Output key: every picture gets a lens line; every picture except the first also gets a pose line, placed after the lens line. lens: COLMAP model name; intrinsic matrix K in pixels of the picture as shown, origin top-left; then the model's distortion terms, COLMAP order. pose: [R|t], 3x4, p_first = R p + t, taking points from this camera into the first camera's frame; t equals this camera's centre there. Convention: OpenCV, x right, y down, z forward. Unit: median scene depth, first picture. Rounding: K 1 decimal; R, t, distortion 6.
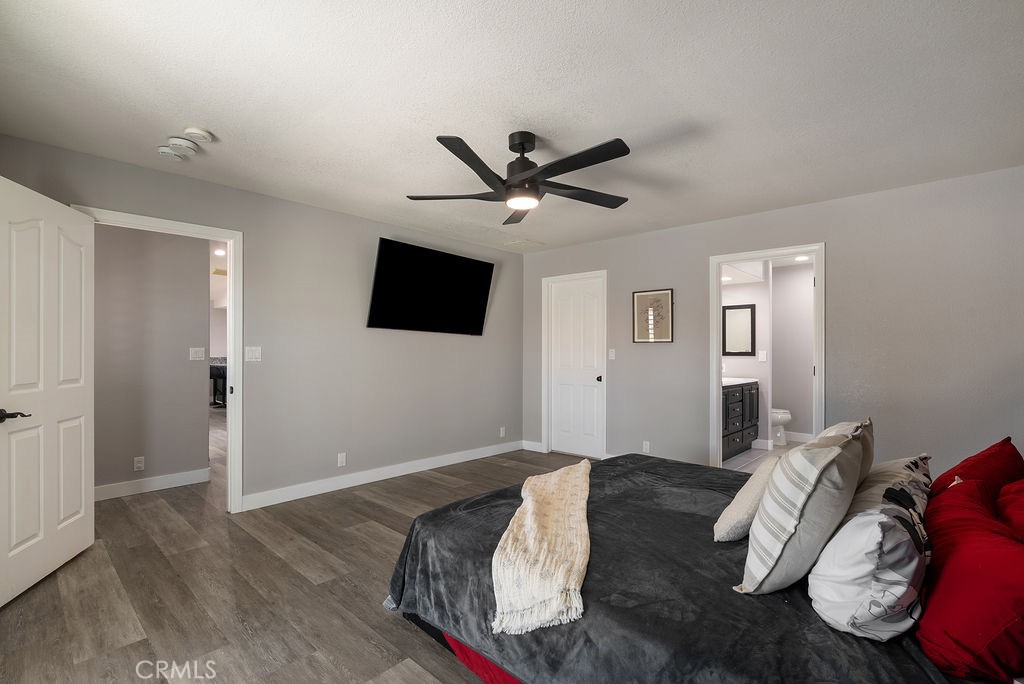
lens RADIAL K [[475.9, 0, 516.4], [0, 475.9, 348.8], [0, 0, 1]] dist [-0.016202, 0.000365]
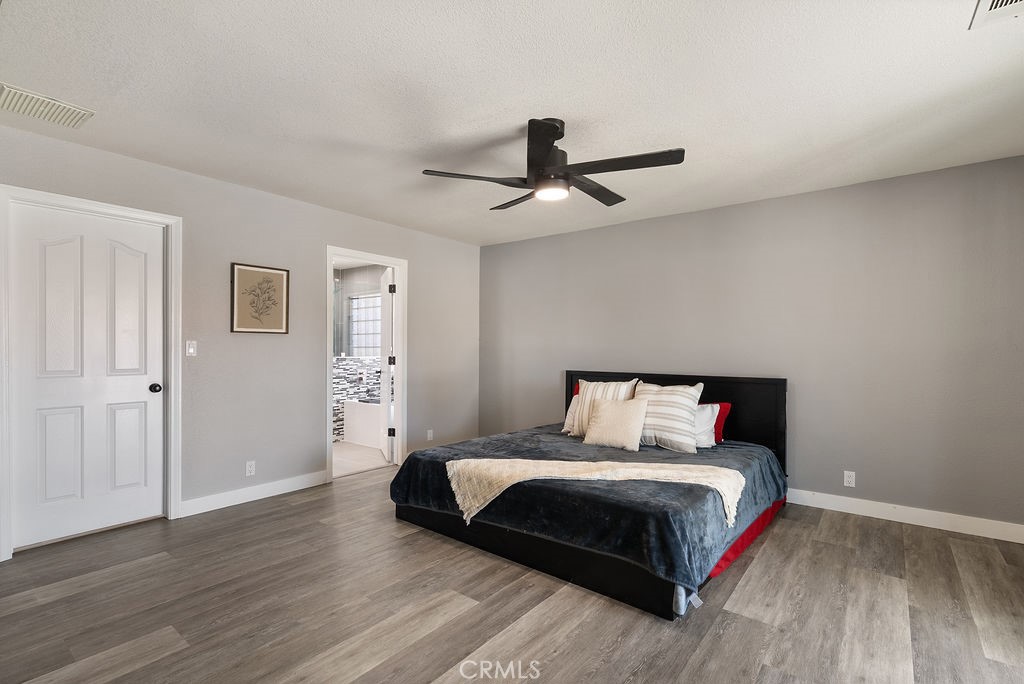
lens RADIAL K [[468.3, 0, 531.8], [0, 468.3, 345.4], [0, 0, 1]] dist [-0.002893, 0.000079]
pose [[-0.098728, -0.002155, 0.995112, -0.574179], [-0.010823, 0.999941, 0.001092, 0.001905], [-0.995056, -0.010663, -0.098745, 0.684933]]
